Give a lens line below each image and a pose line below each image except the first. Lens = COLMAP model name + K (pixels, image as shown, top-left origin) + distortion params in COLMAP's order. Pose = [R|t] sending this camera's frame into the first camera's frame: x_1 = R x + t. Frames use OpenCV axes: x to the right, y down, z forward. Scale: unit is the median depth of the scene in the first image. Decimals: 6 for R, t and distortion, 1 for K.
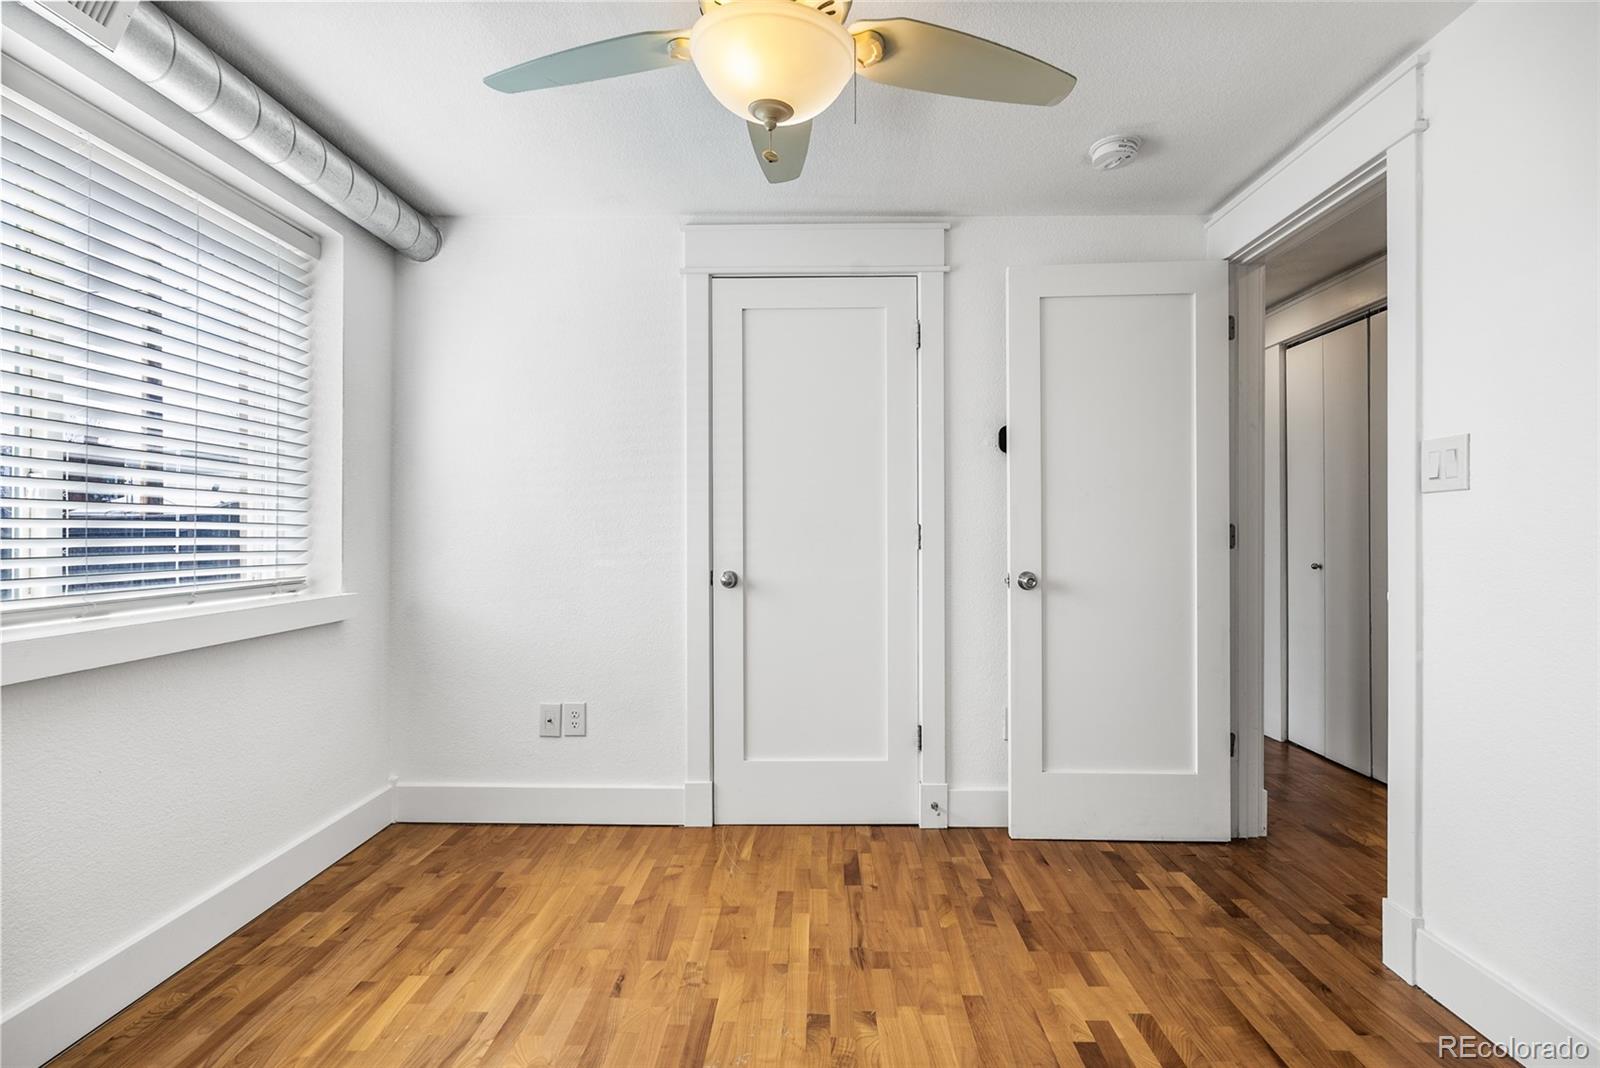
lens RADIAL K [[742.6, 0, 802.9], [0, 742.6, 534.7], [0, 0, 1]] dist [-0.002205, 0.000450]
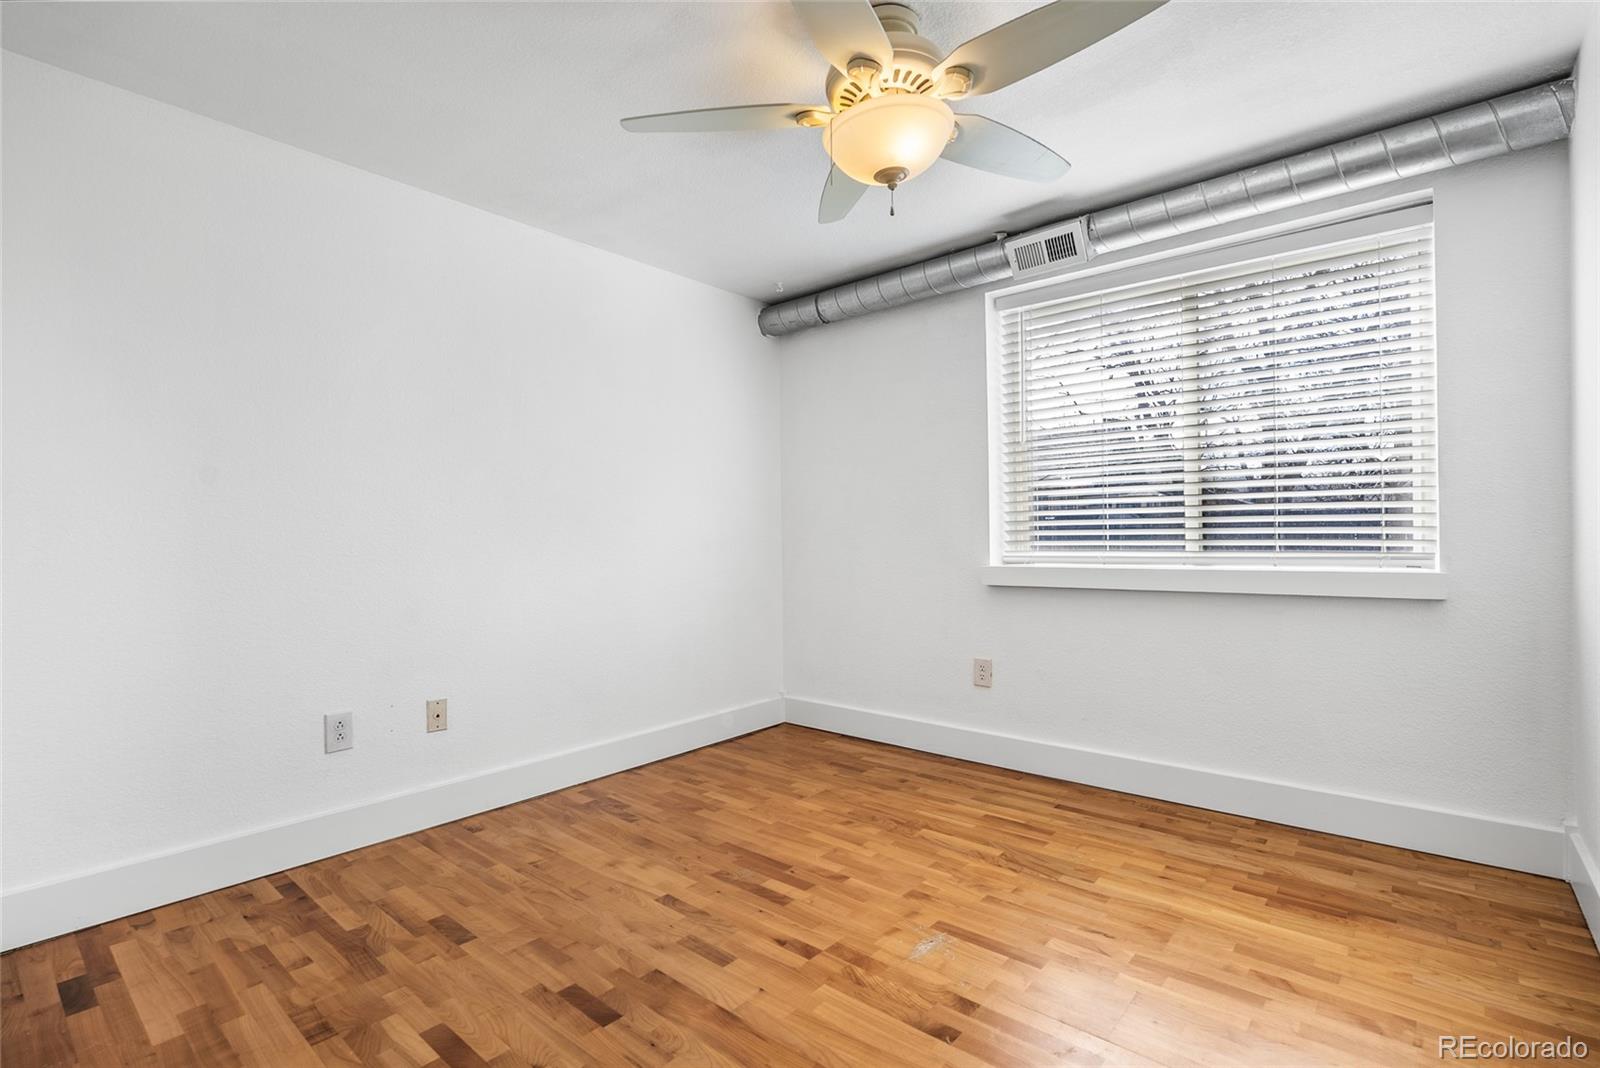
lens RADIAL K [[742.6, 0, 799.2], [0, 742.6, 531.2], [0, 0, 1]] dist [-0.002205, 0.000450]
pose [[-0.618152, 0.007975, -0.786018, 0.721669], [0.007680, 0.999962, 0.004106, 0.020327], [0.786021, -0.003498, -0.618190, 1.125779]]
